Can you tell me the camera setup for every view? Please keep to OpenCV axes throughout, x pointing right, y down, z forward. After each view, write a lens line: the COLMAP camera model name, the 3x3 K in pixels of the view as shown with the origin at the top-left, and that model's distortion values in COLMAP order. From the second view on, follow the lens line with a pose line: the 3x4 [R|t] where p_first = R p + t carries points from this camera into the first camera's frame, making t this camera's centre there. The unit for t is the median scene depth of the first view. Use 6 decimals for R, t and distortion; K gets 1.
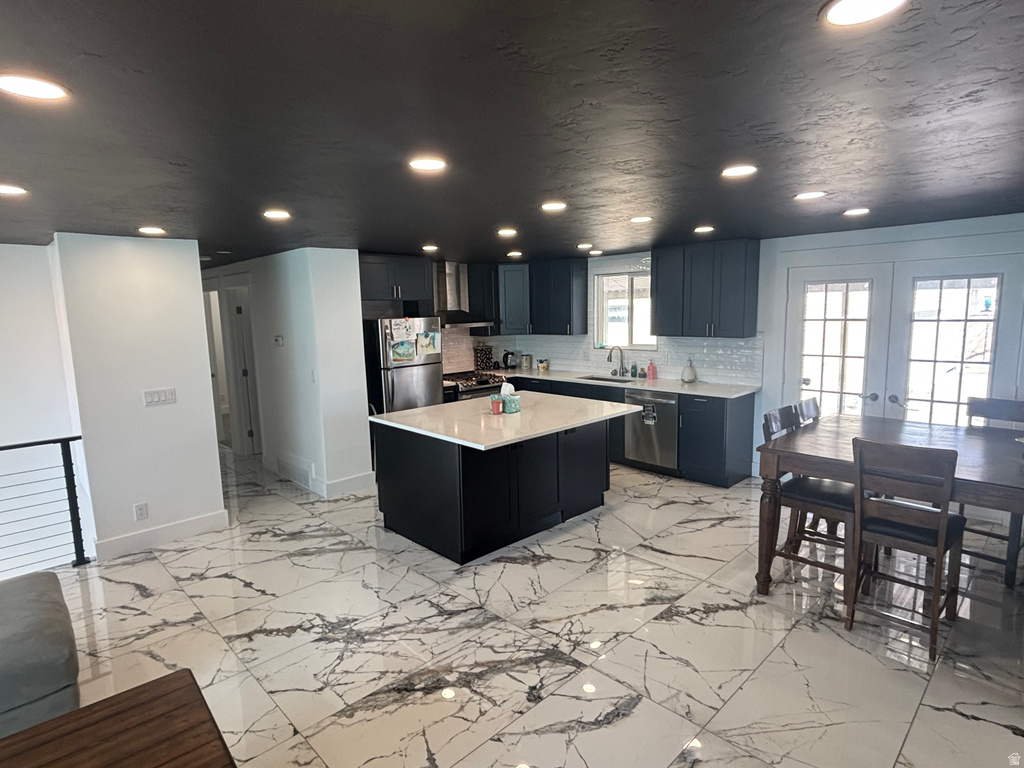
lens RADIAL K [[555.2, 0, 501.4], [0, 555.2, 382.4], [0, 0, 1]] dist [0.006762, -0.010859]
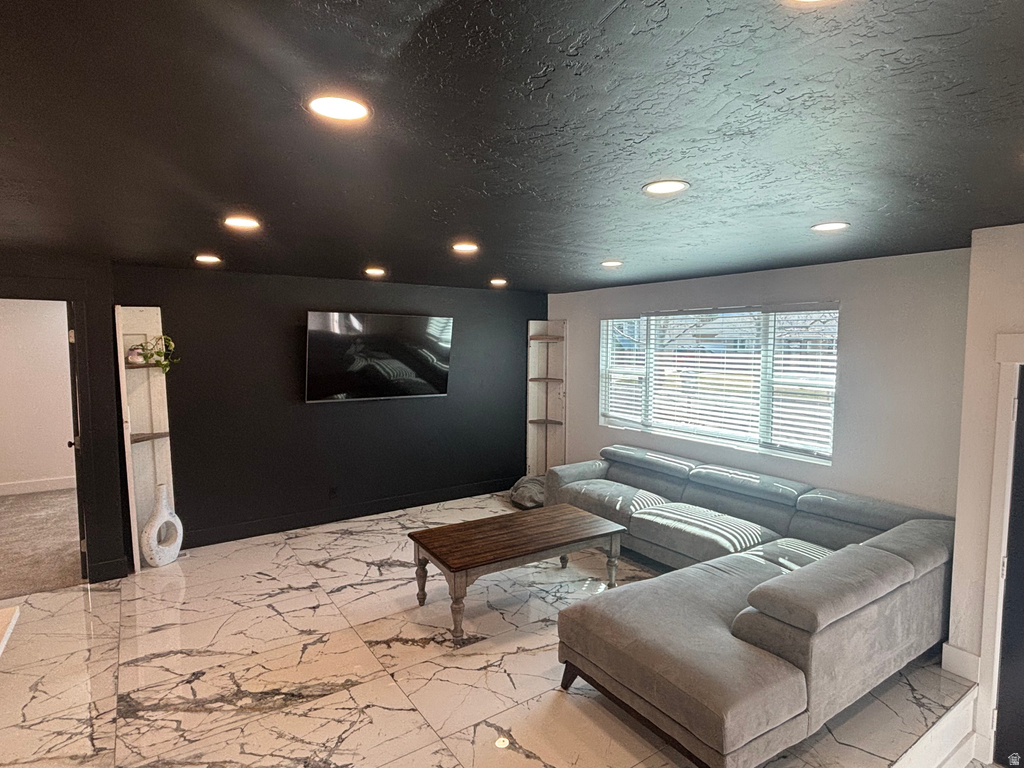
lens RADIAL K [[555.2, 0, 511.3], [0, 555.2, 382.1], [0, 0, 1]] dist [0.006762, -0.010859]
pose [[-0.986764, 0.014822, 0.161484, -0.508419], [0.046939, 0.979291, 0.196940, -0.152734], [-0.155221, 0.201913, -0.967025, 1.221873]]
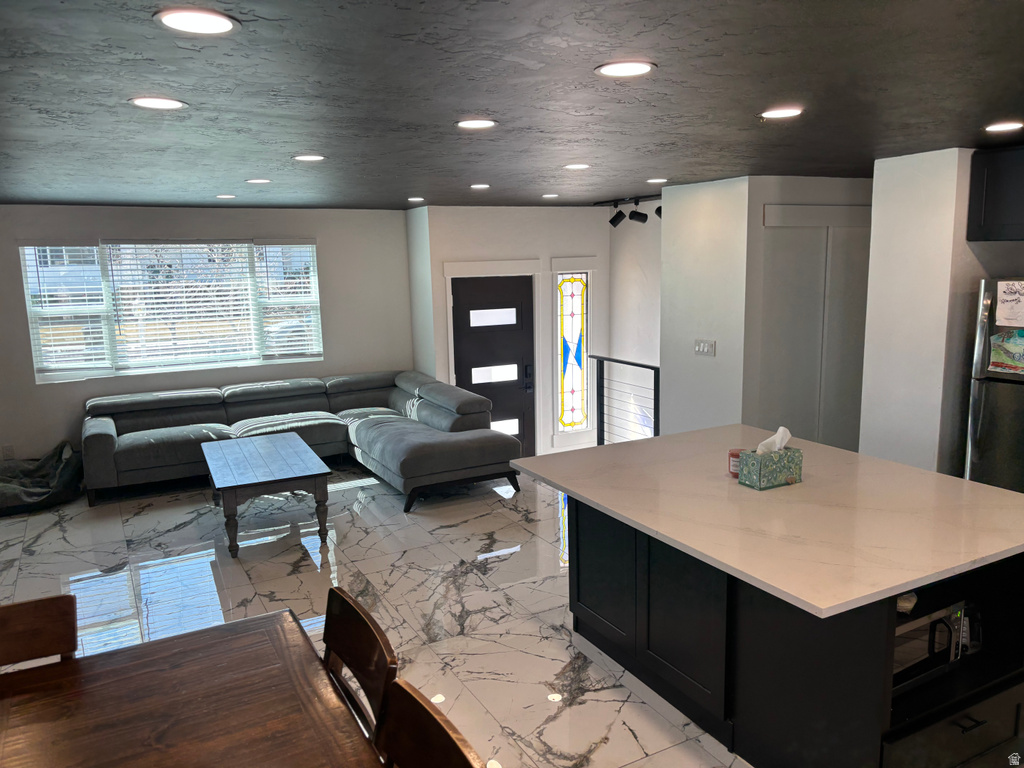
lens RADIAL K [[768.6, 0, 514.3], [0, 768.6, 379.4], [0, 0, 1]] dist [0.025397, -0.024857]
pose [[-0.252665, 0.186535, -0.949402, 0.819574], [-0.099325, 0.971055, 0.217223, -0.192676], [0.962442, 0.149184, -0.226824, 1.076127]]
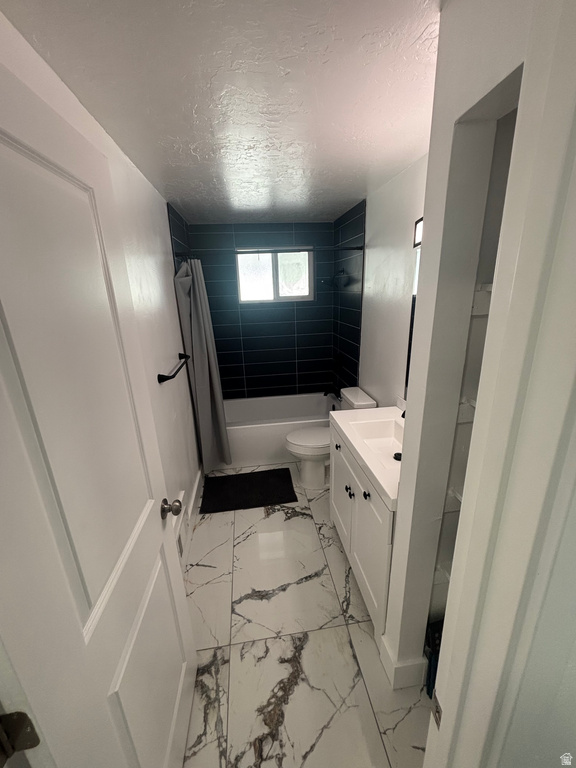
lens RADIAL K [[307.6, 0, 287.1], [0, 307.6, 384.2], [0, 0, 1]] dist [-0.001329, 0.001233]
pose [[-0.583613, 0.278809, -0.762667, -0.160702], [-0.060784, 0.921574, 0.383414, -0.093137], [0.809754, 0.270123, -0.520896, 0.877171]]
